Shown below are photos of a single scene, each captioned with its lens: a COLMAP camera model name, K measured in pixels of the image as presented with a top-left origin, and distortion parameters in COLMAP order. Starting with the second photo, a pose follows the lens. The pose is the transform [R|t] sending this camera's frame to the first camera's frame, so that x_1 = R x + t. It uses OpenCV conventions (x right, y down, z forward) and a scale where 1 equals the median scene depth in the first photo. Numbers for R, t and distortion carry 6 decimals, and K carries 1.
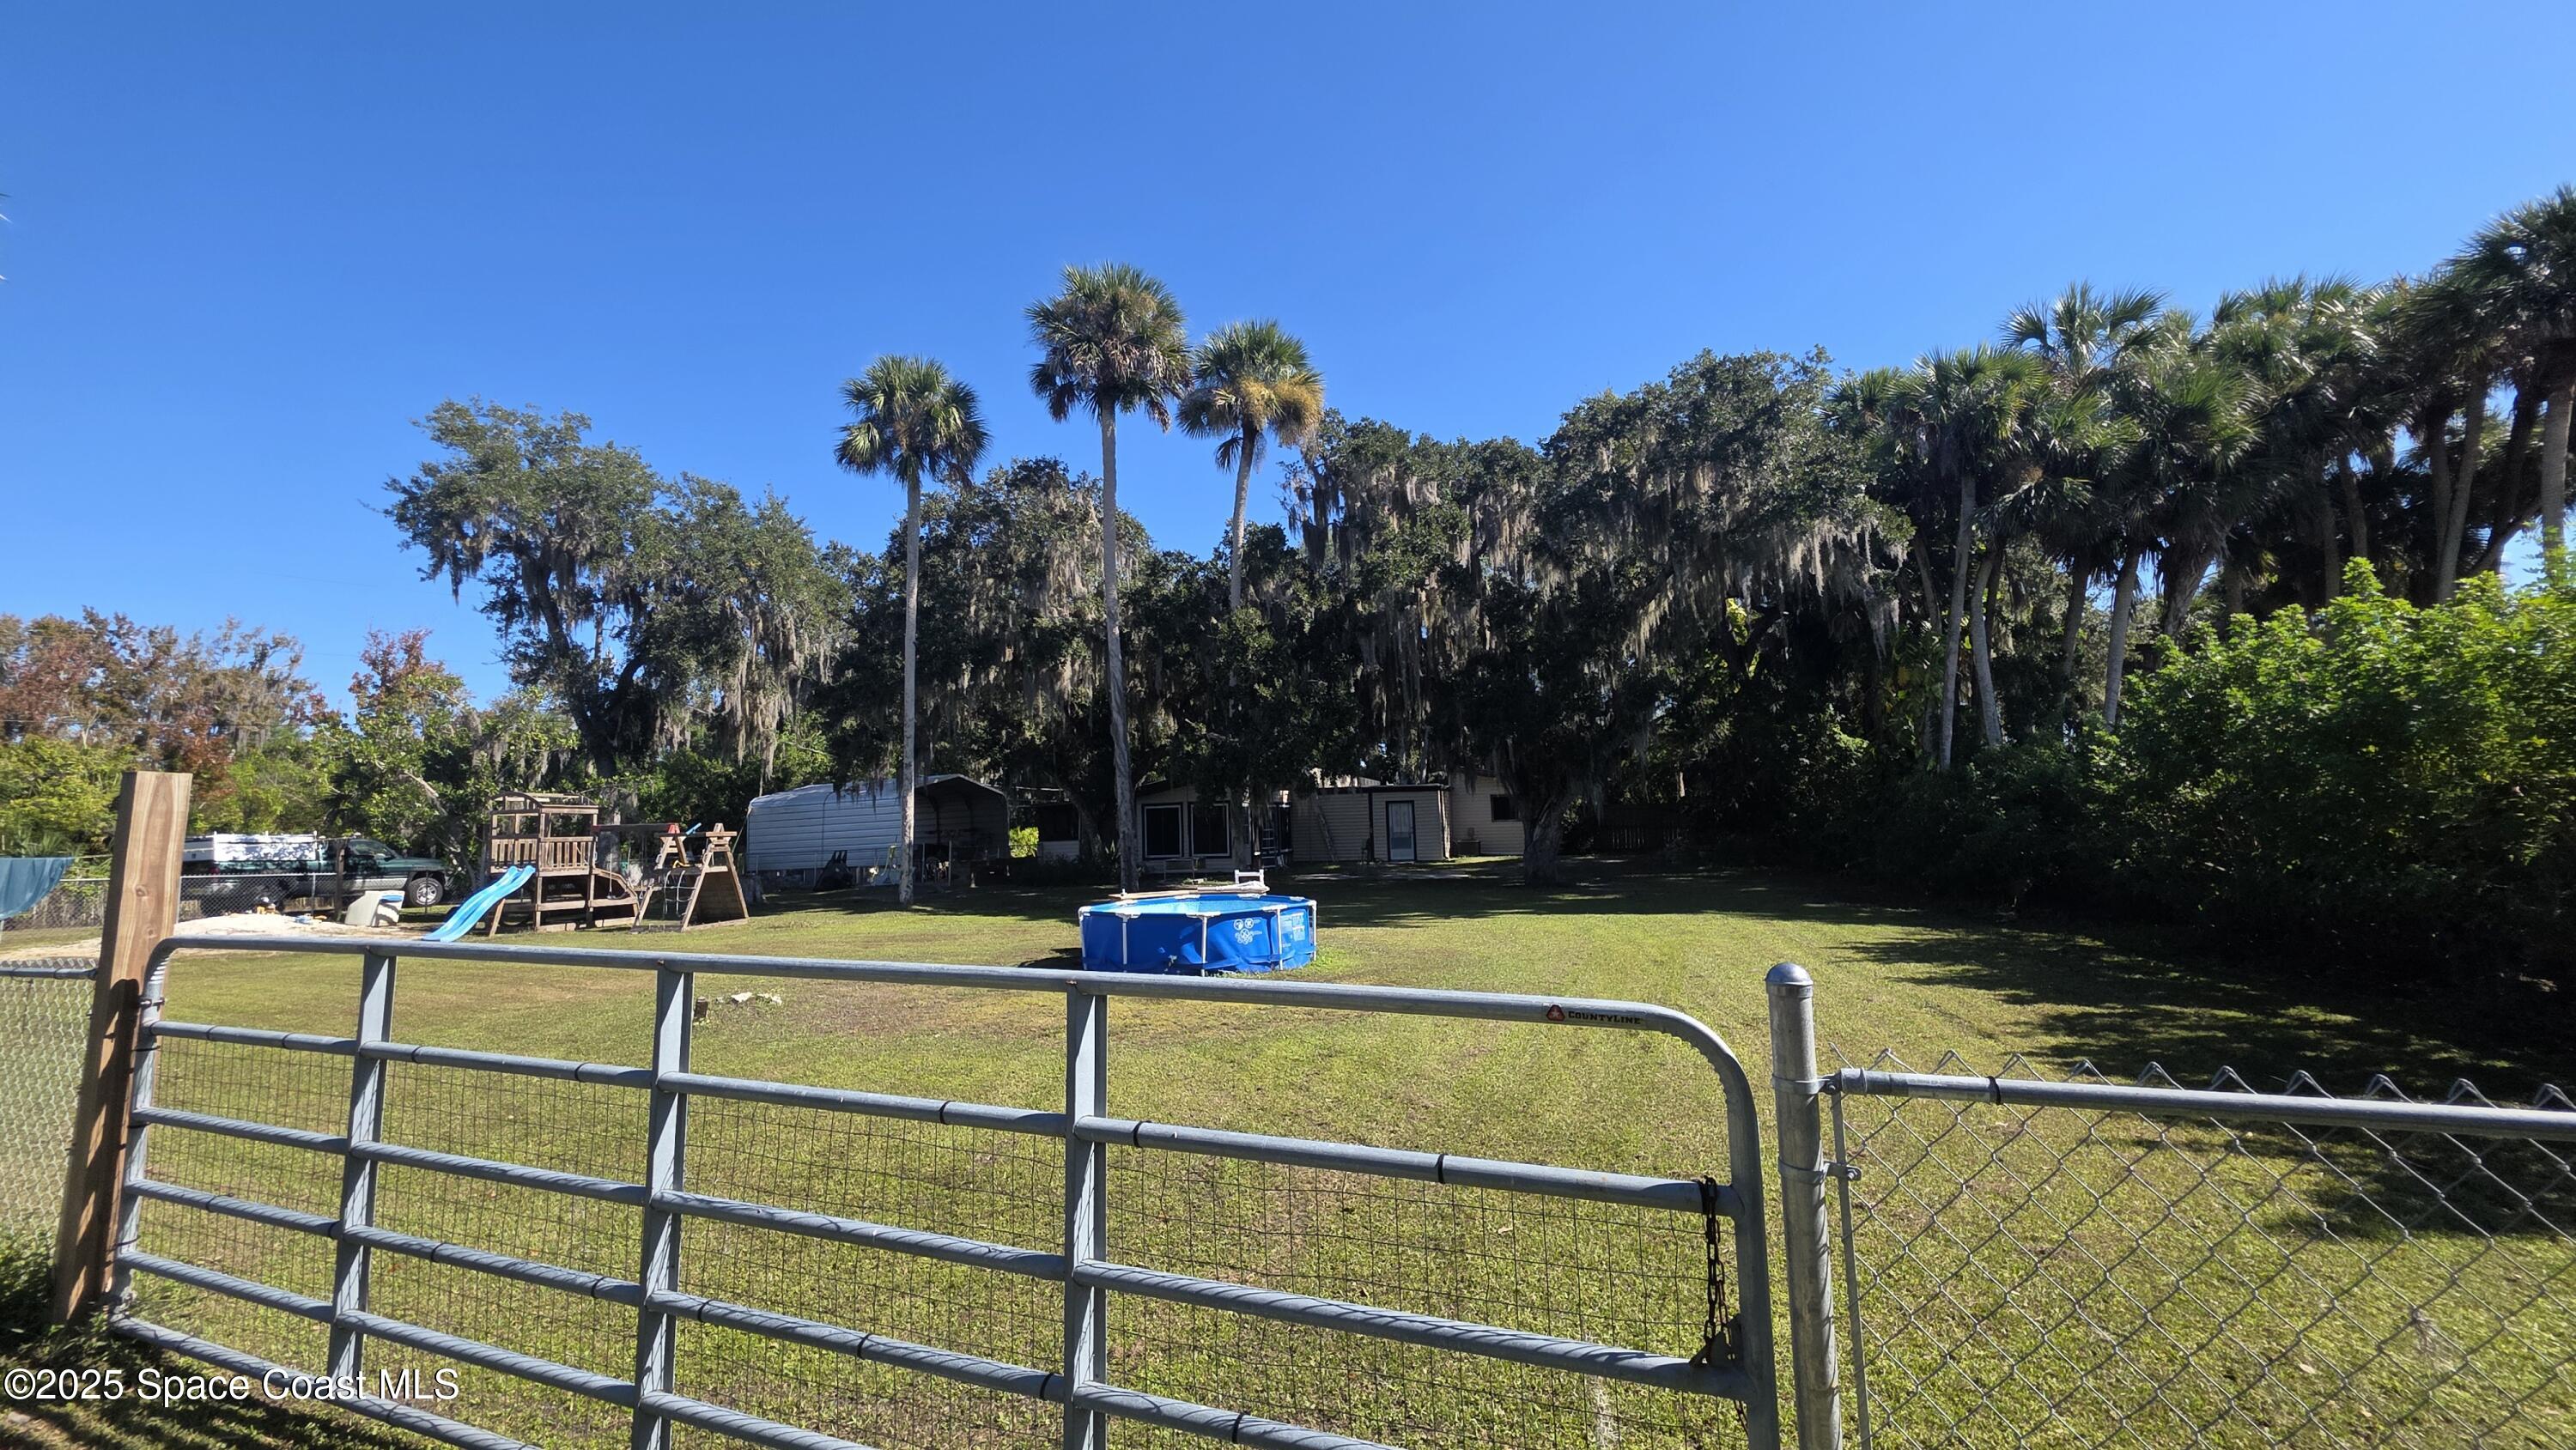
lens RADIAL K [[1040.3, 0, 1274.1], [0, 1040.3, 714.9], [0, 0, 1]] dist [0.002044, 0.000638]
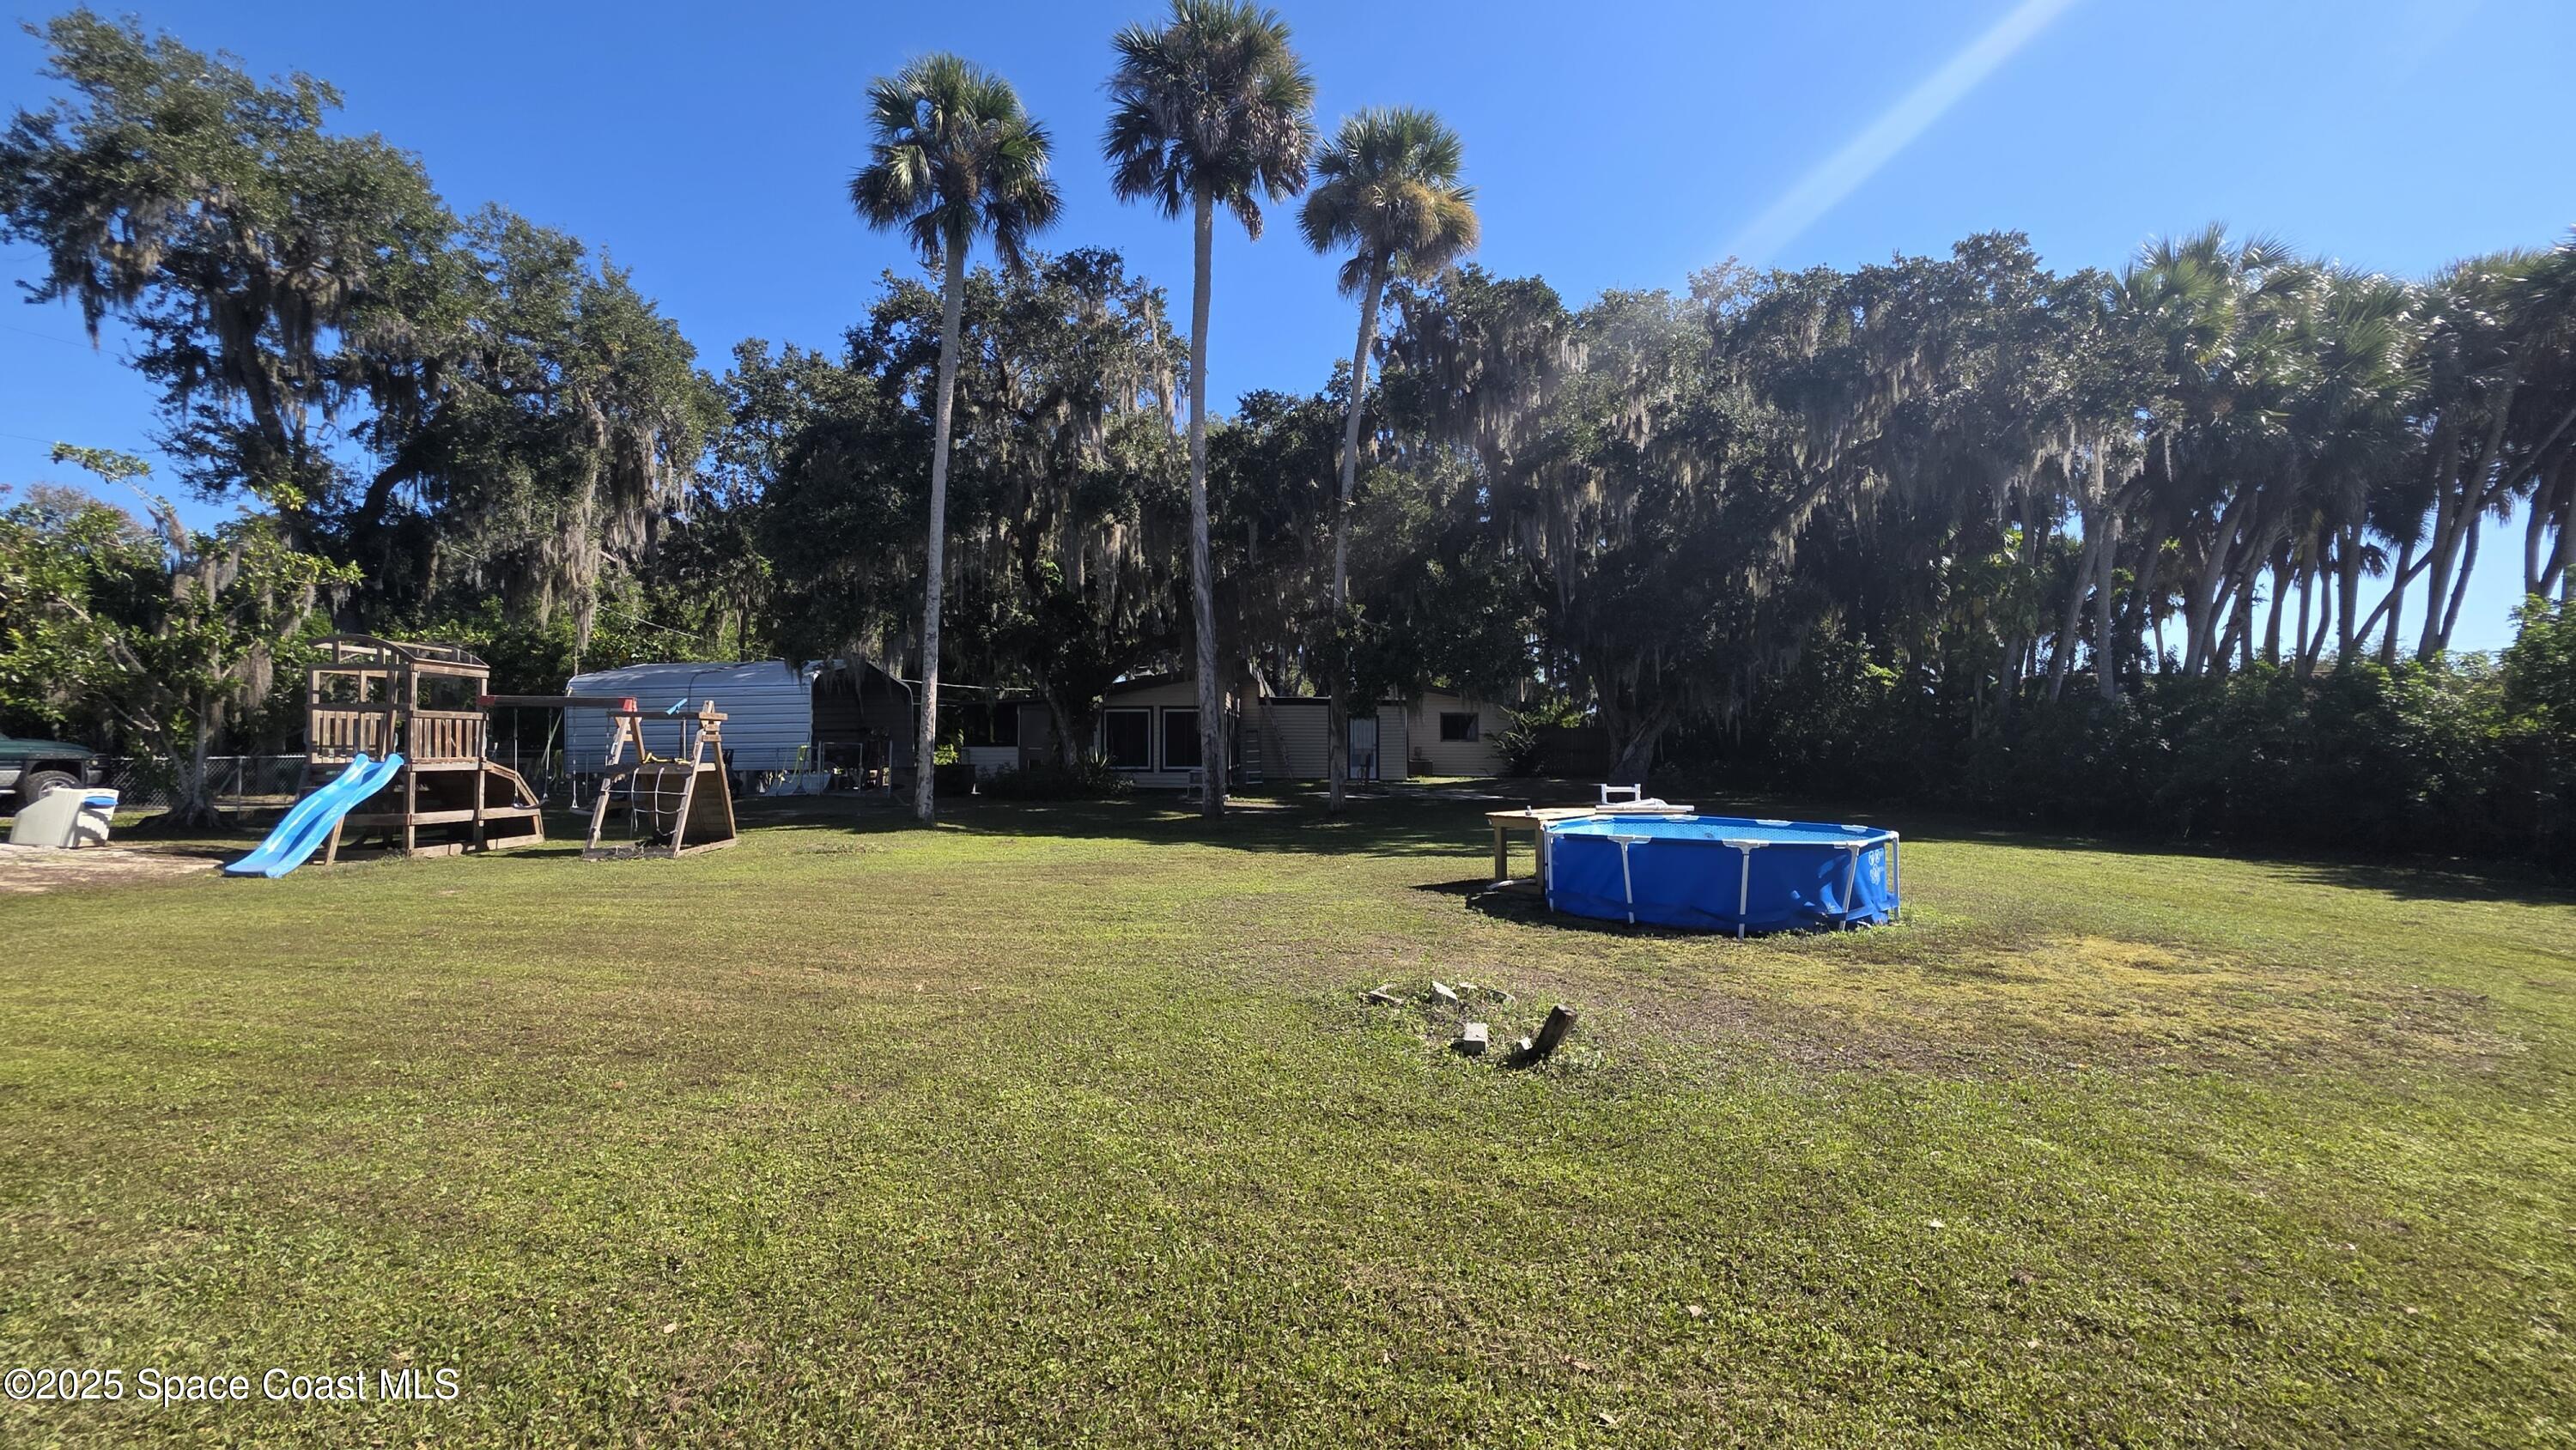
lens RADIAL K [[1040.3, 0, 1274.1], [0, 1040.3, 714.9], [0, 0, 1]] dist [0.002044, 0.000638]
pose [[0.961831, 0.039803, 0.270735, -0.290047], [-0.060075, 0.995942, 0.067005, 0.036598], [-0.266970, -0.080712, 0.960319, 0.197063]]
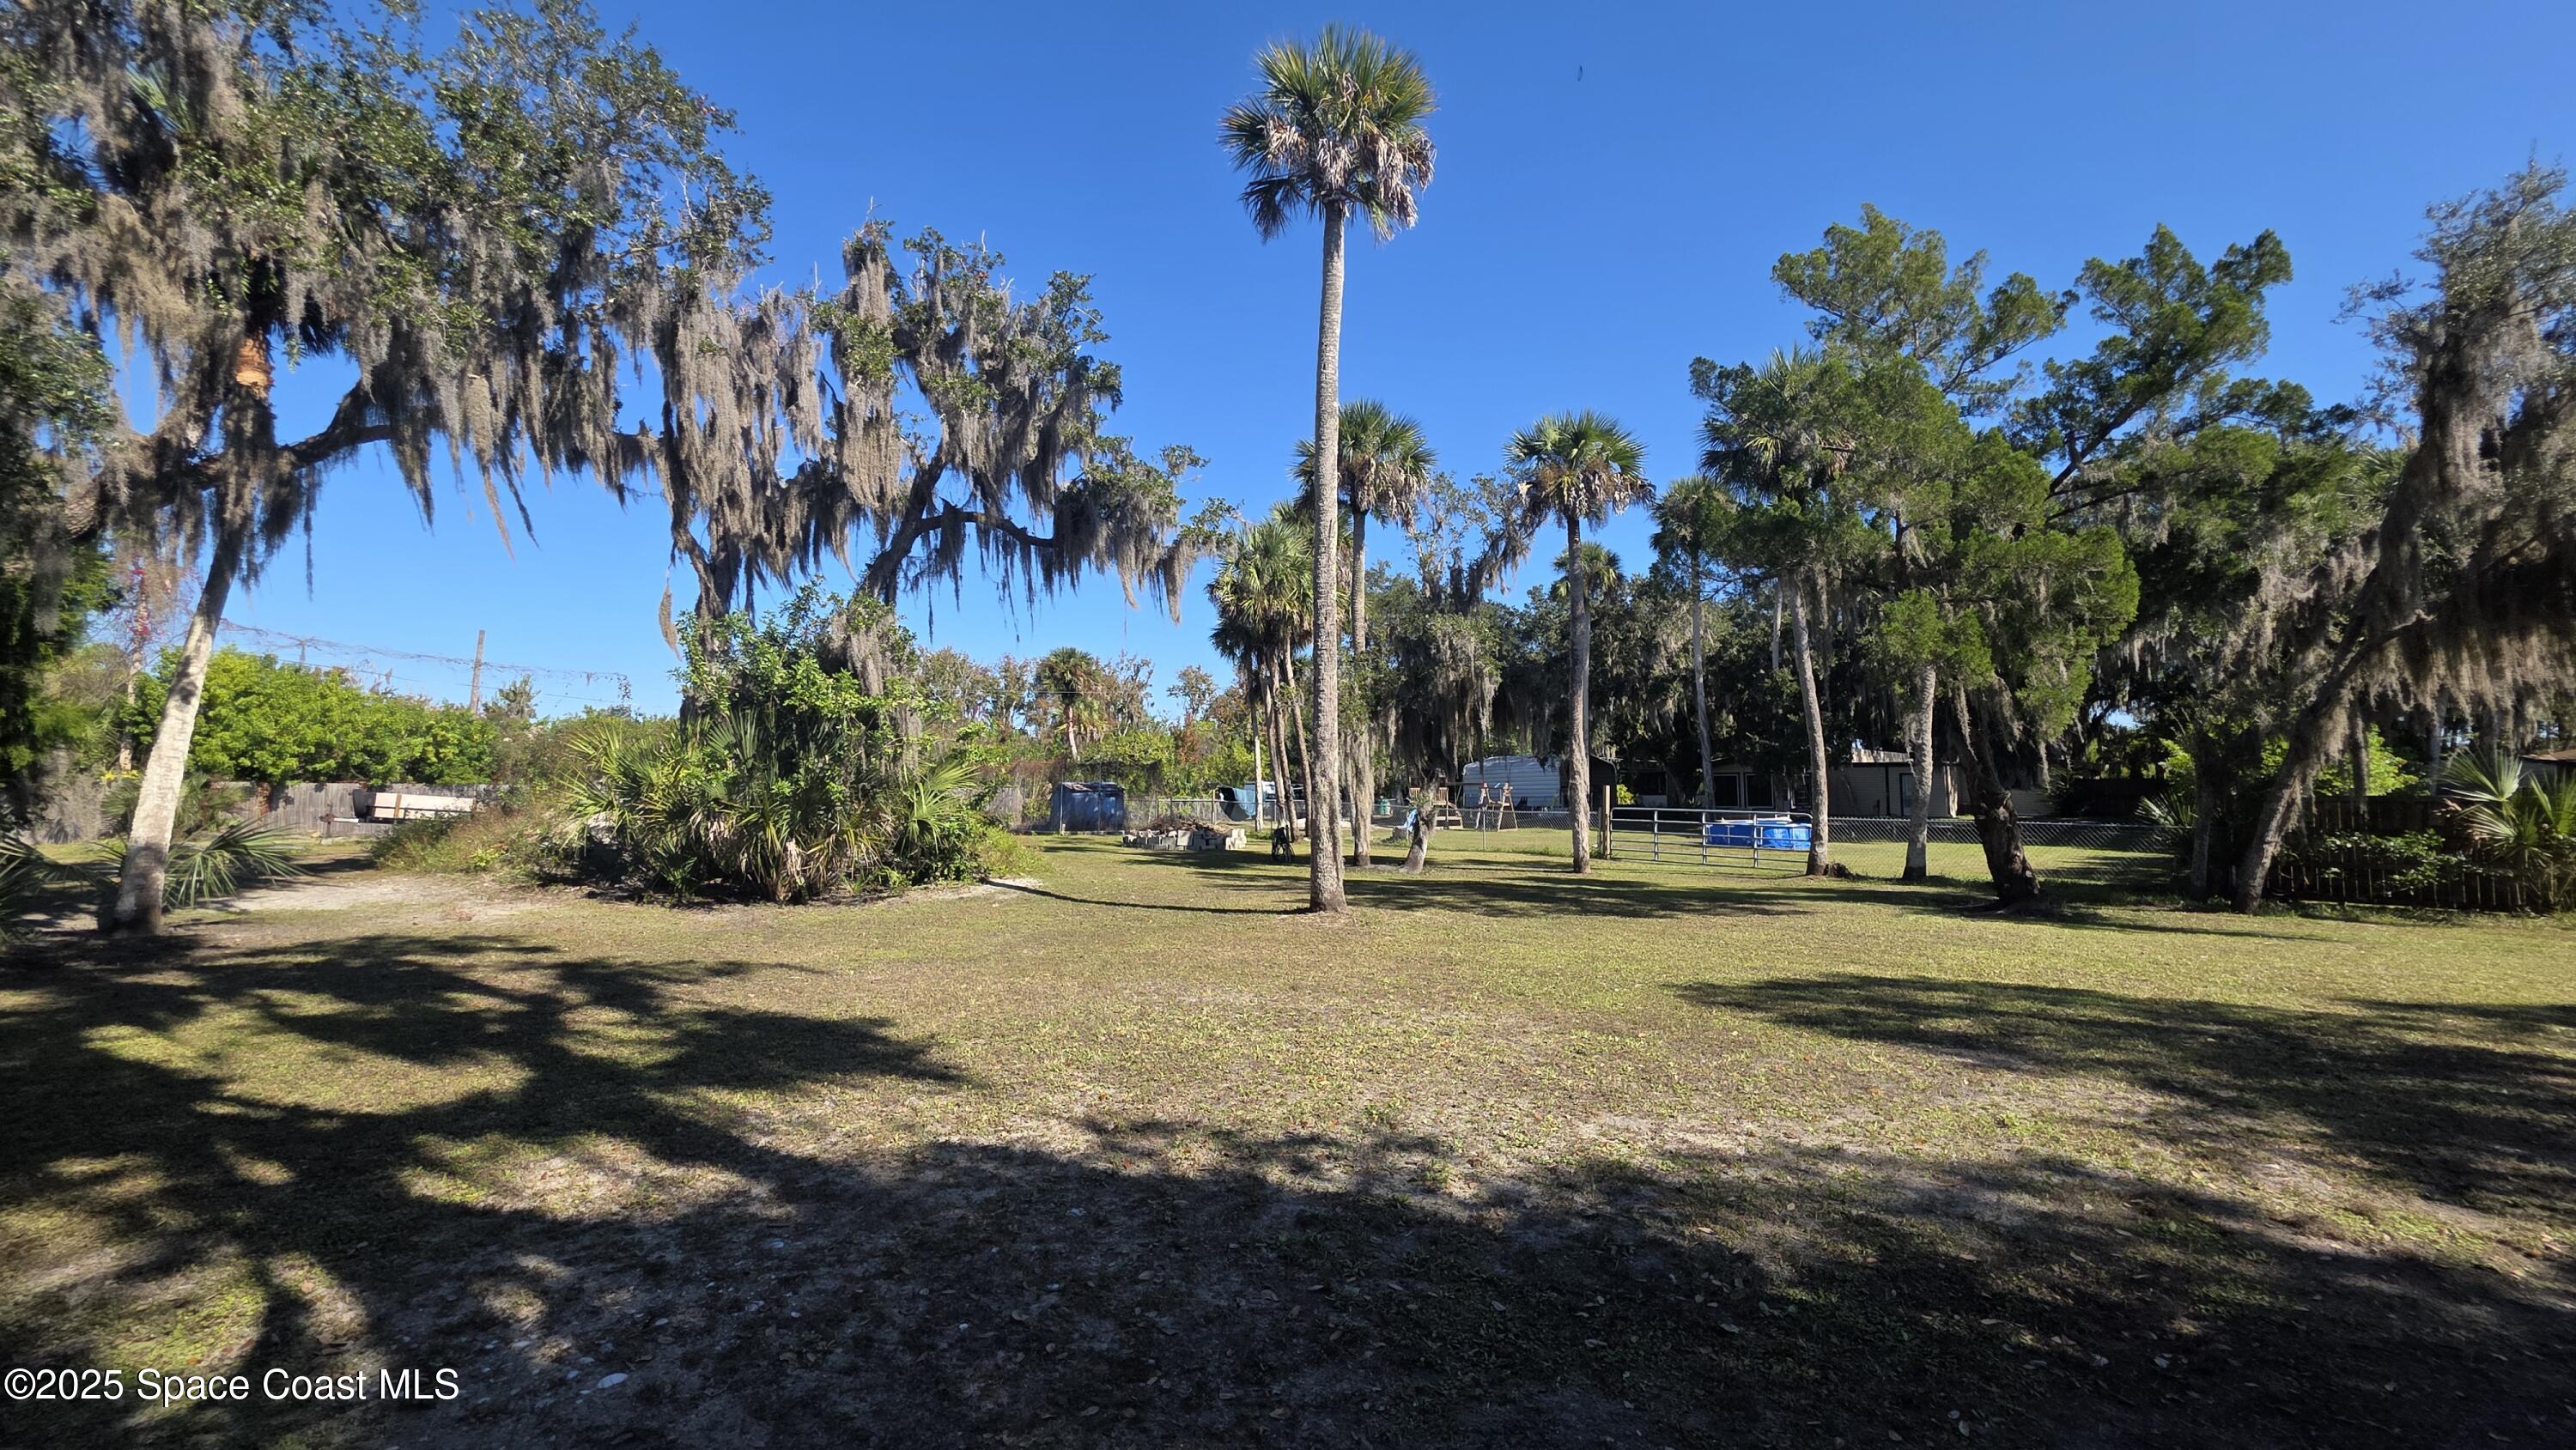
lens RADIAL K [[1040.3, 0, 1274.1], [0, 1040.3, 714.9], [0, 0, 1]] dist [0.002044, 0.000638]
pose [[0.876767, -0.012670, -0.480749, 0.058671], [0.031332, 0.999034, 0.030812, -0.091585], [0.479894, -0.042078, 0.876317, -0.864051]]
